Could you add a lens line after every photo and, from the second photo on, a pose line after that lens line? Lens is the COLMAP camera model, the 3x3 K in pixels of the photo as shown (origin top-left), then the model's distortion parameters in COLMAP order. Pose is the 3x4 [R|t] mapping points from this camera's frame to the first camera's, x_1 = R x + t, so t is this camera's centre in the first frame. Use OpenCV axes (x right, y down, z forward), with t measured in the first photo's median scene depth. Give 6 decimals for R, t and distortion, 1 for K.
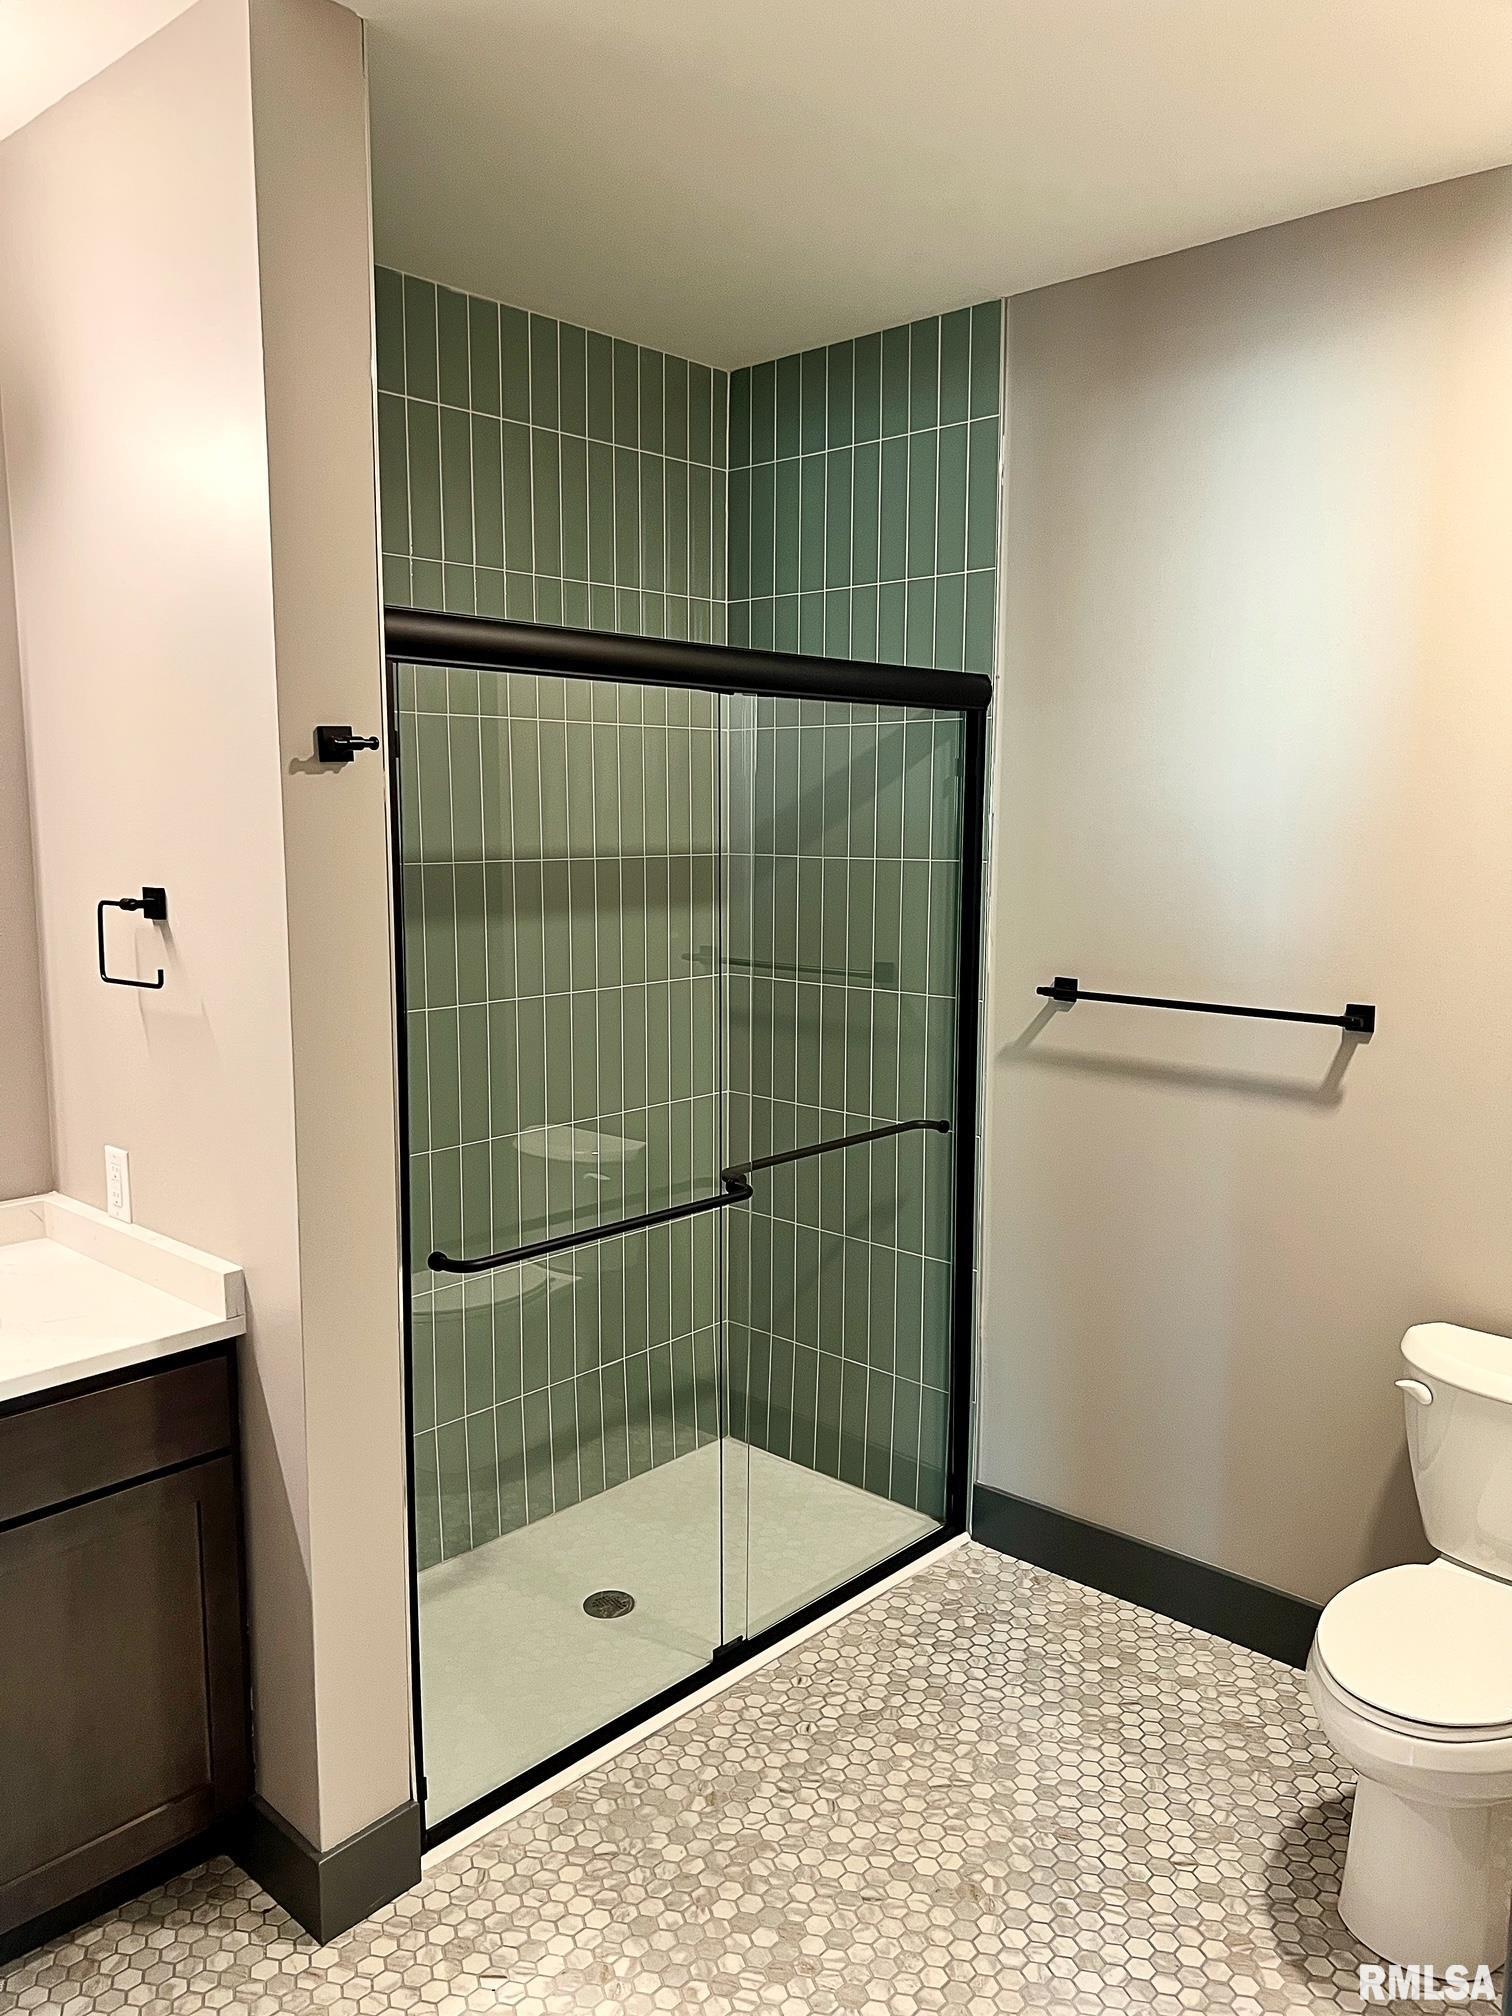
lens RADIAL K [[1517.9, 0, 753.7], [0, 1517.9, 1006.0], [0, 0, 1]] dist [0.053441, -0.057769]
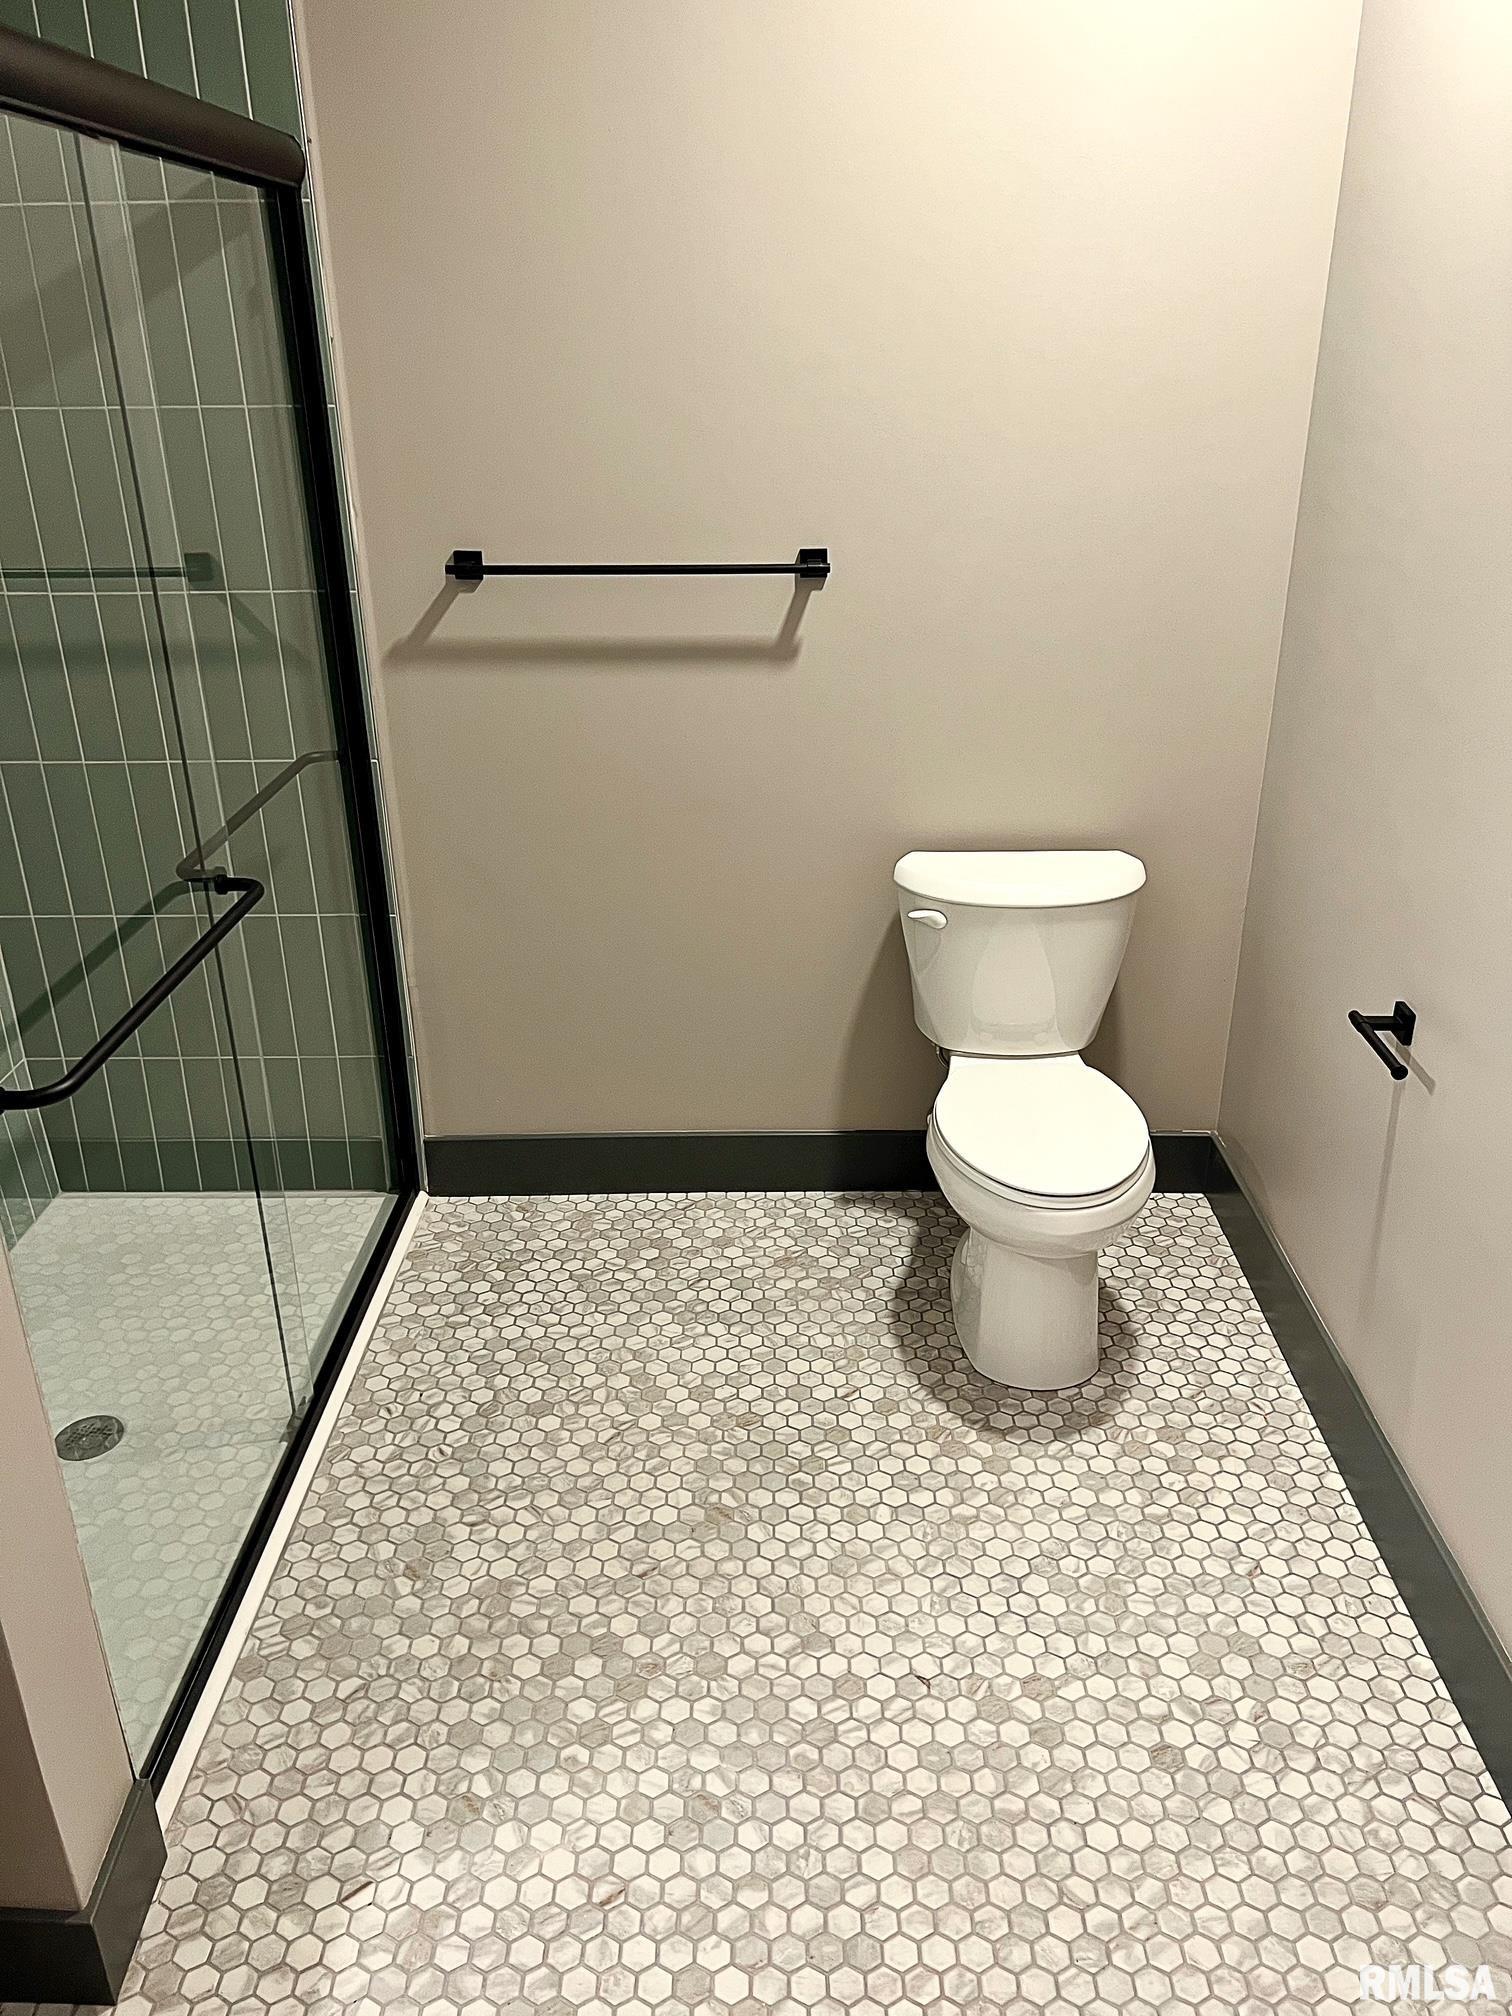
lens RADIAL K [[1517.9, 0, 753.7], [0, 1517.9, 1006.0], [0, 0, 1]] dist [0.053441, -0.057769]
pose [[0.739784, -0.287176, 0.608481, -0.326830], [0.102820, 0.941971, 0.319561, -0.043676], [-0.664942, -0.173842, 0.726383, 0.304067]]
